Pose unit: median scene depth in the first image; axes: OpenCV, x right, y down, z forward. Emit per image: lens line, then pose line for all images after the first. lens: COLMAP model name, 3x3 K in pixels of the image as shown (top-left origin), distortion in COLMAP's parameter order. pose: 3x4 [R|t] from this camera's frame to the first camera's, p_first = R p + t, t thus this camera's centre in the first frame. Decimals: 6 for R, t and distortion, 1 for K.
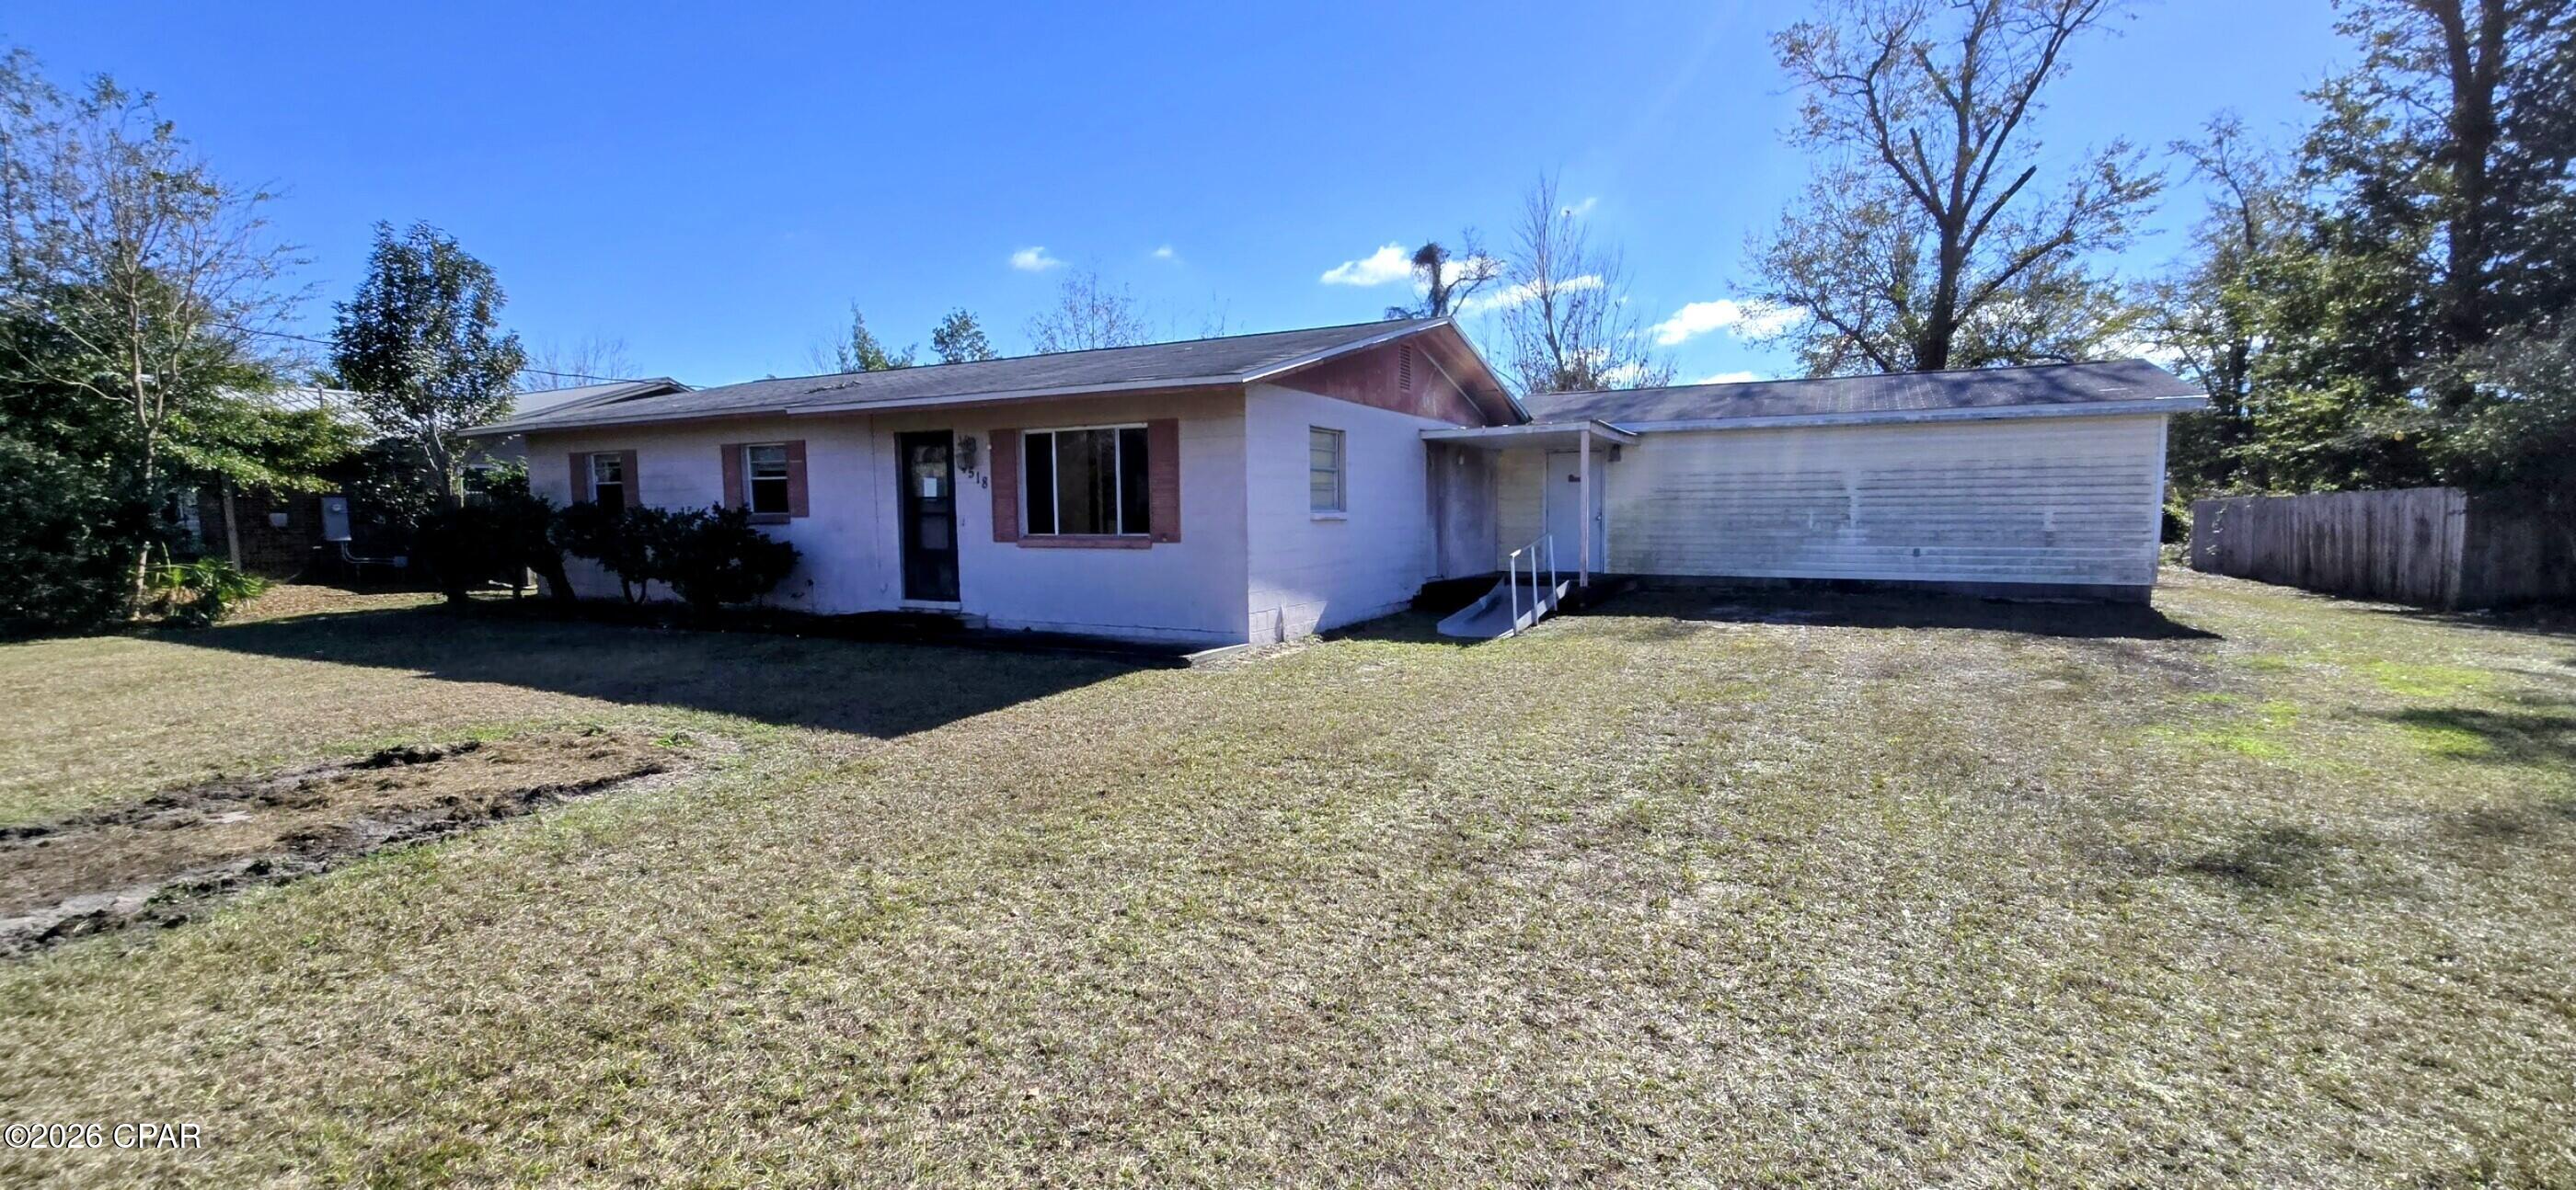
lens RADIAL K [[1063.4, 0, 1301.7], [0, 1063.4, 602.9], [0, 0, 1]] dist [-0.001481, -0.000109]
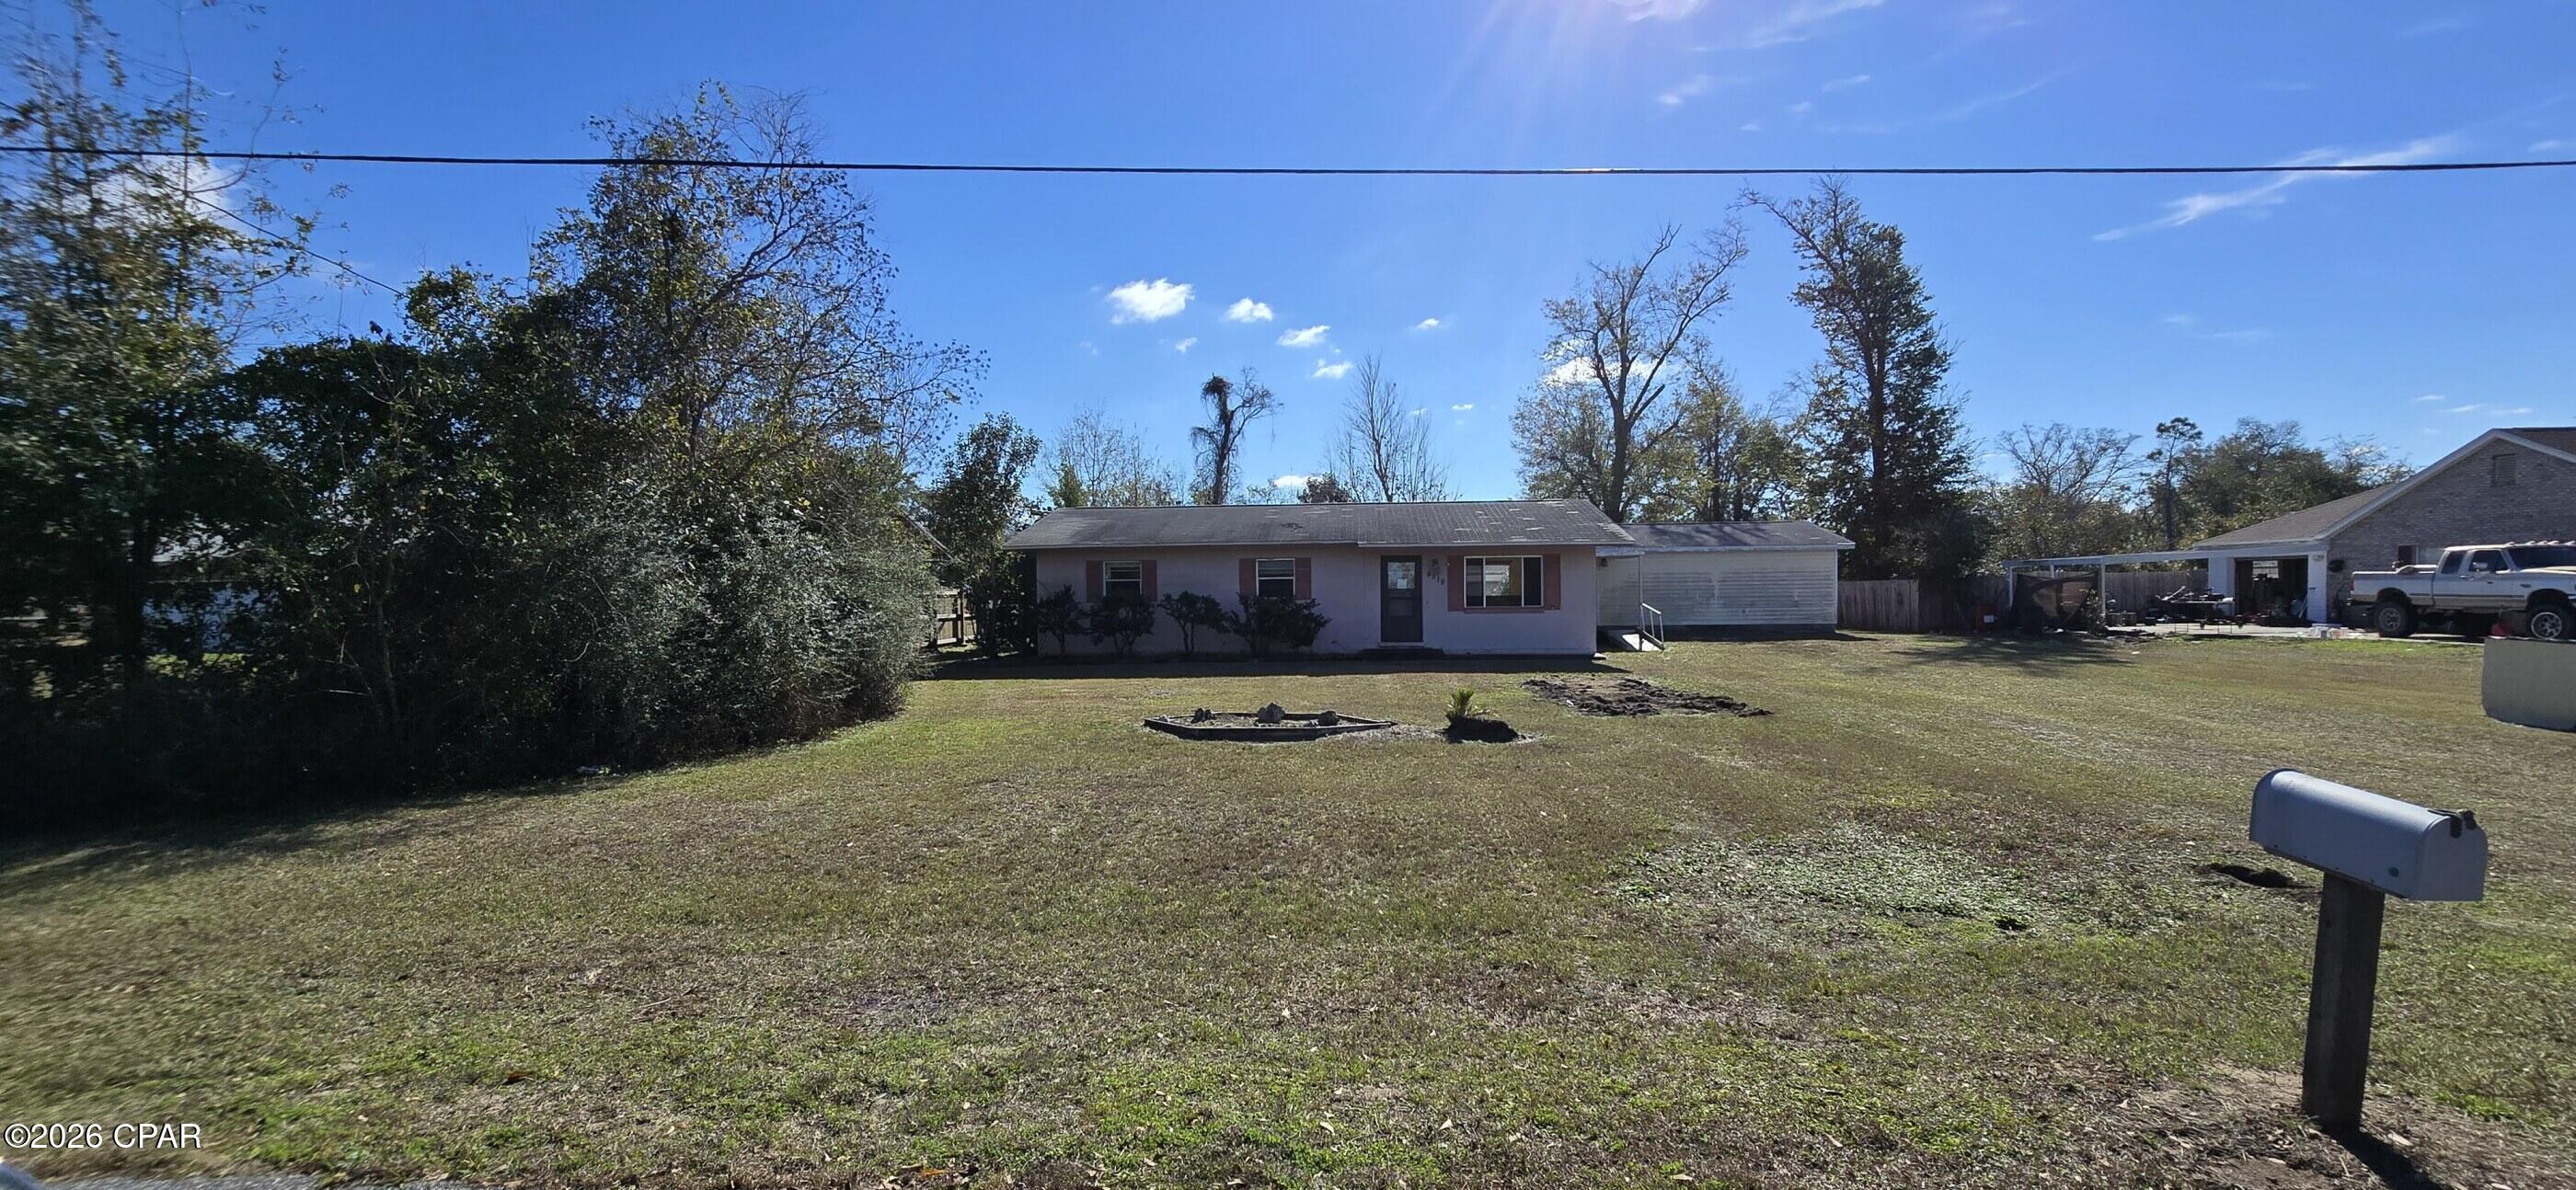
lens RADIAL K [[1063.4, 0, 1301.7], [0, 1063.4, 602.9], [0, 0, 1]] dist [-0.001481, -0.000109]
pose [[0.911725, -0.012541, 0.410609, -1.058549], [0.042697, 0.997013, -0.064354, 0.032934], [-0.408576, 0.076205, 0.909538, -0.545002]]
